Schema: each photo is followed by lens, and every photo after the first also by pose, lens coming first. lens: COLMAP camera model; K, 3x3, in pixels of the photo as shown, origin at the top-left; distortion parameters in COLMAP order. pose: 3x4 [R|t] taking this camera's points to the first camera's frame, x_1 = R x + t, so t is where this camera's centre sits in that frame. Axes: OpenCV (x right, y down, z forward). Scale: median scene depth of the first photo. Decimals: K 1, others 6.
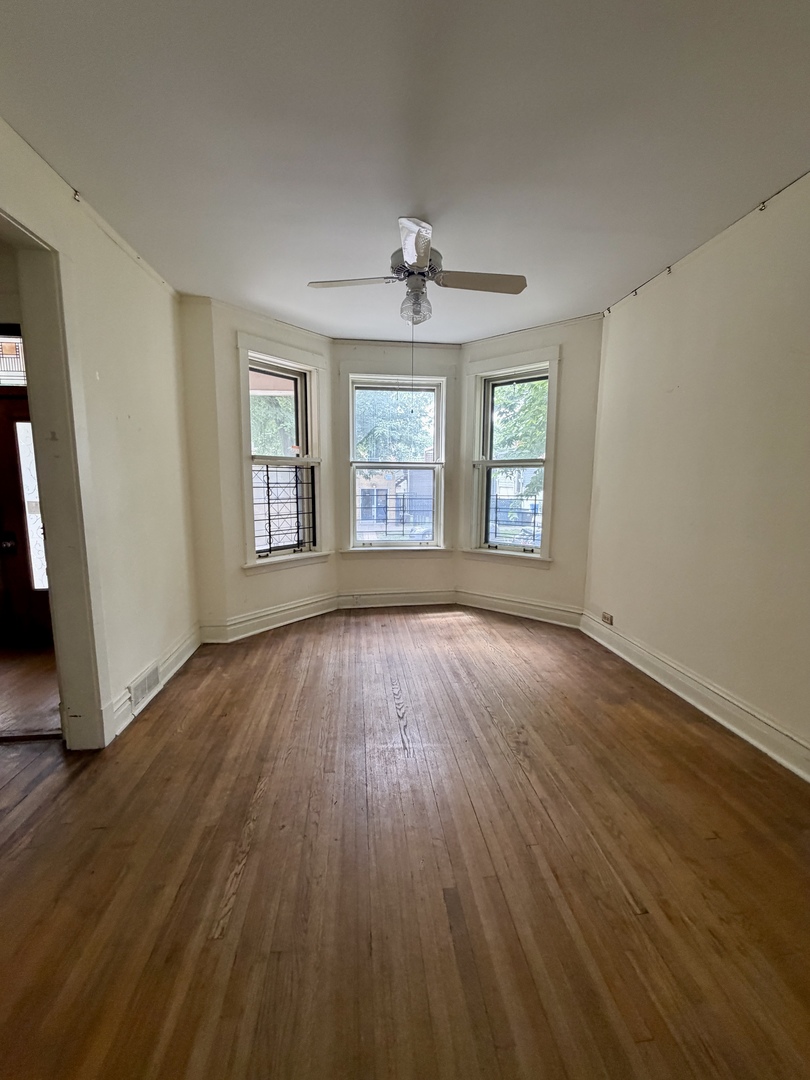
lens RADIAL K [[435.2, 0, 412.3], [0, 435.2, 538.4], [0, 0, 1]] dist [-0.003559, -0.000198]
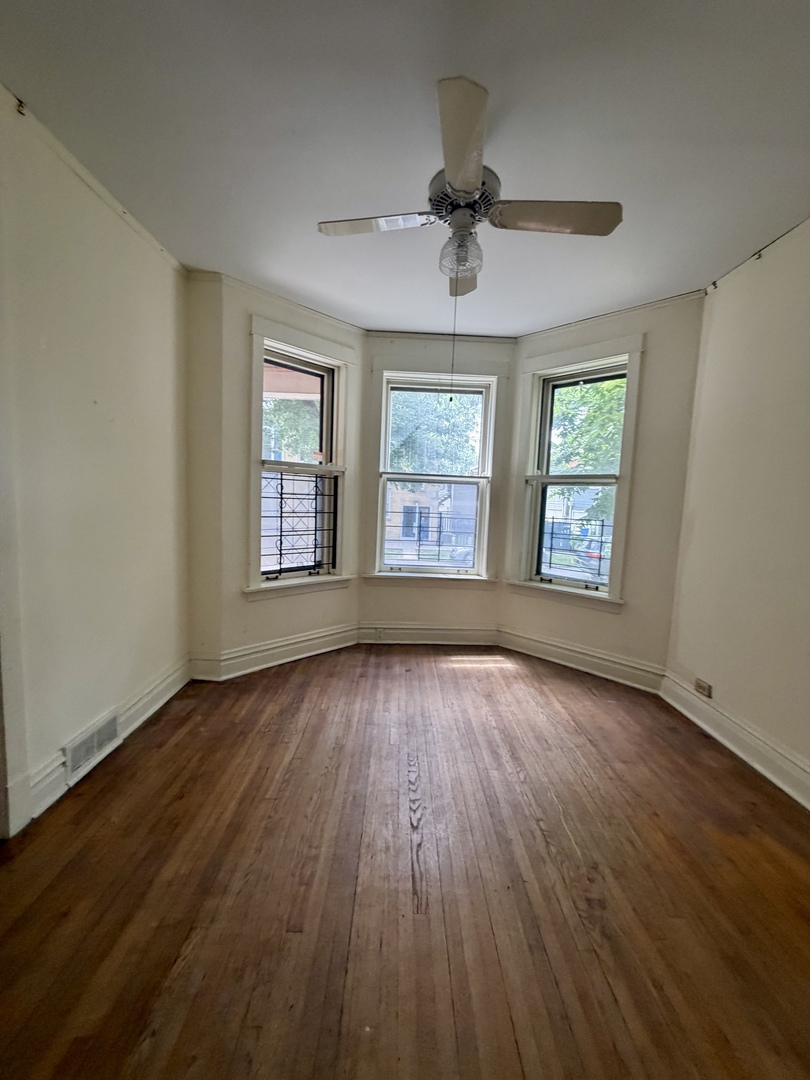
lens RADIAL K [[435.2, 0, 412.3], [0, 435.2, 538.4], [0, 0, 1]] dist [-0.003559, -0.000198]
pose [[0.994261, 0.043893, -0.097566, 0.011927], [-0.047888, 0.998092, -0.038983, -0.018100], [0.095669, 0.043431, 0.994465, 0.183694]]
